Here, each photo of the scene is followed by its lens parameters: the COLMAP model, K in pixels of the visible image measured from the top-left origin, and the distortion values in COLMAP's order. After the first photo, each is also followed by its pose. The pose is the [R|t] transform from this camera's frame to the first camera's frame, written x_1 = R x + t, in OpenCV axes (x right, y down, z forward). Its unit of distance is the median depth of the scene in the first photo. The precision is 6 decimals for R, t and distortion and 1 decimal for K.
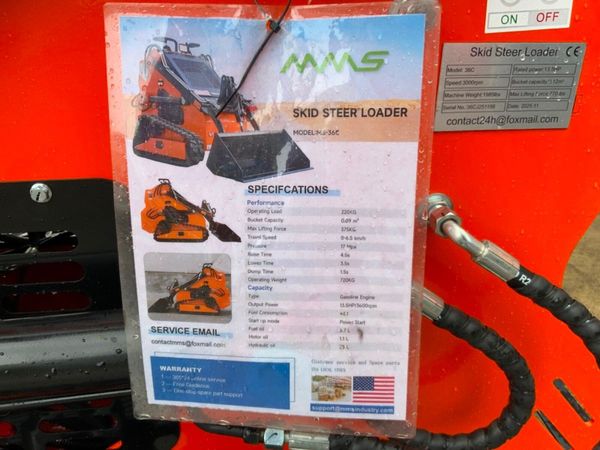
lens RADIAL K [[501.1, 0, 300.0], [0, 501.1, 225.0], [0, 0, 1]] dist [0.045010, -0.068233]
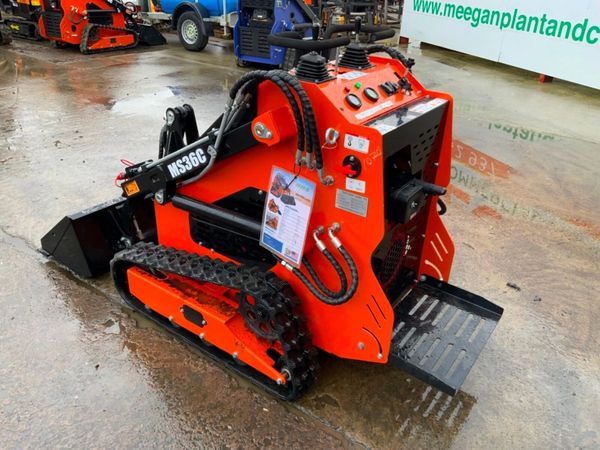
lens RADIAL K [[501.1, 0, 300.0], [0, 501.1, 225.0], [0, 0, 1]] dist [0.045010, -0.068233]
pose [[0.744250, 0.340129, -0.574808, 2.476817], [-0.319736, 0.937035, 0.140480, -0.539764], [0.586396, 0.079234, 0.806140, -2.446686]]
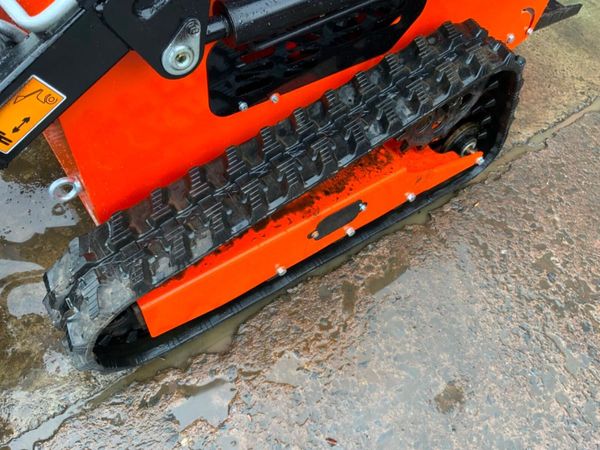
lens RADIAL K [[494.3, 0, 300.1], [0, 494.3, 227.8], [0, 0, 1]] dist [0.079923, -0.154226]
pose [[0.865463, -0.356045, 0.352427, -2.061084], [0.112769, 0.823890, 0.555417, 0.013127], [-0.488115, -0.440950, 0.753198, -0.689127]]
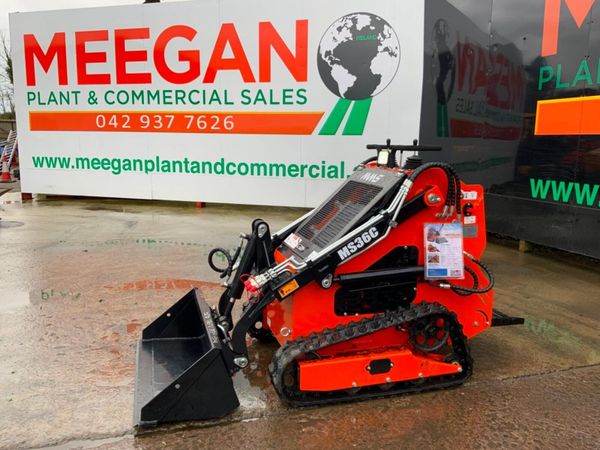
lens RADIAL K [[501.1, 0, 300.0], [0, 501.1, 225.0], [0, 0, 1]] dist [0.045010, -0.068233]
pose [[0.980761, -0.014897, 0.194642, -3.160242], [0.065867, 0.963865, -0.258119, 1.263155], [-0.183763, 0.265974, 0.946303, -5.086204]]
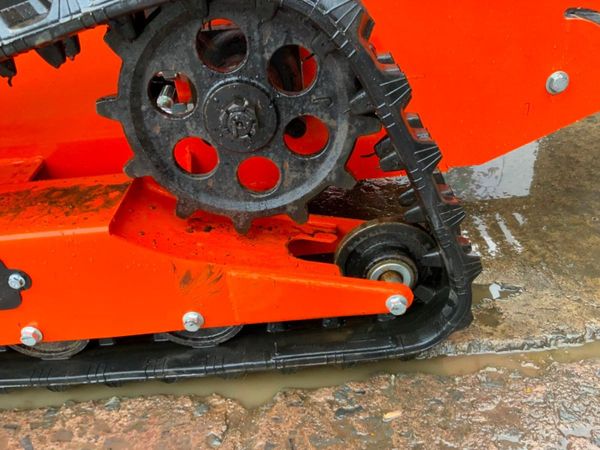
lens RADIAL K [[494.3, 0, 300.1], [0, 494.3, 227.8], [0, 0, 1]] dist [0.079923, -0.154226]
pose [[0.993136, -0.026811, -0.113855, 0.056732], [0.044087, 0.987389, 0.152049, 1.099650], [0.108342, -0.156024, 0.981793, -0.019154]]
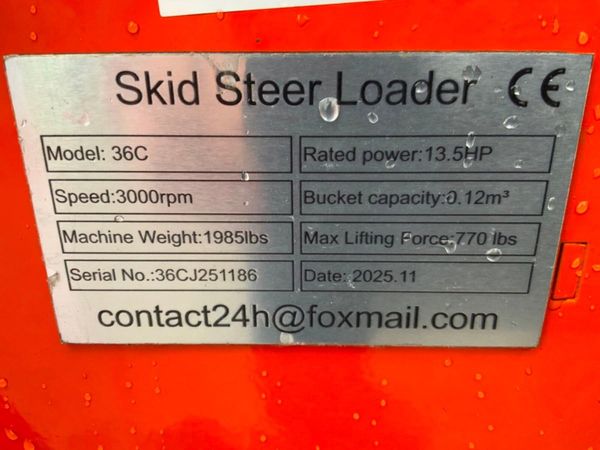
lens RADIAL K [[494.3, 0, 300.1], [0, 494.3, 227.8], [0, 0, 1]] dist [0.079923, -0.154226]
pose [[0.990351, 0.040180, -0.132627, 0.463055], [-0.047424, 0.997525, -0.051916, -0.257103], [0.130213, 0.057704, 0.989805, 0.746213]]
